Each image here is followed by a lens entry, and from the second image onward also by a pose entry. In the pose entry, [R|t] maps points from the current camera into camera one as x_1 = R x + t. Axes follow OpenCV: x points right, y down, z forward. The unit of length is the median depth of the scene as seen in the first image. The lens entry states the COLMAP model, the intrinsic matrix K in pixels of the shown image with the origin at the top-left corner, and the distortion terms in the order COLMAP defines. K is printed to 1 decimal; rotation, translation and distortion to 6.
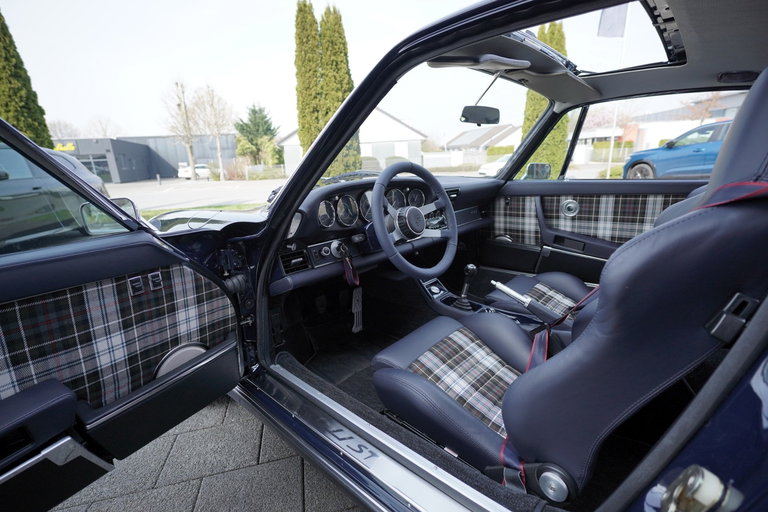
lens RADIAL K [[351.3, 0, 381.4], [0, 351.3, 256.8], [0, 0, 1]] dist [-0.024730, 0.009500]
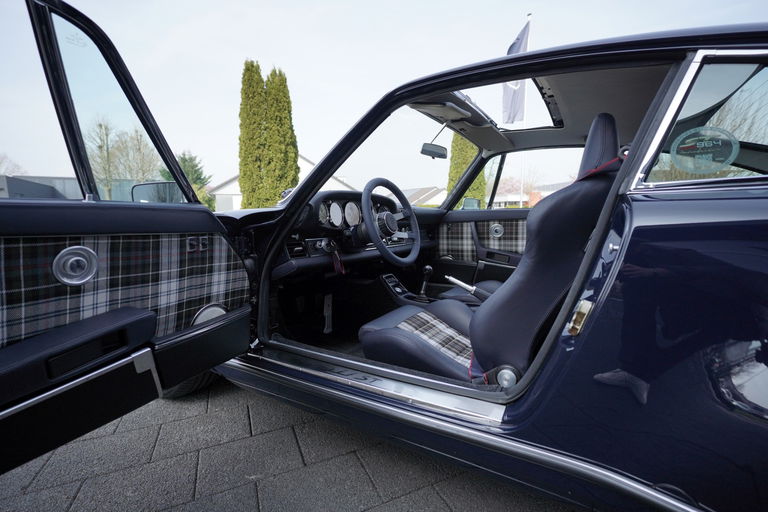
lens RADIAL K [[351.3, 0, 381.4], [0, 351.3, 256.8], [0, 0, 1]] dist [-0.024730, 0.009500]
pose [[0.981455, 0.018294, 0.190820, -0.125395], [0.011232, 0.988237, -0.152514, 0.151755], [-0.191366, 0.151829, 0.969705, -0.160773]]
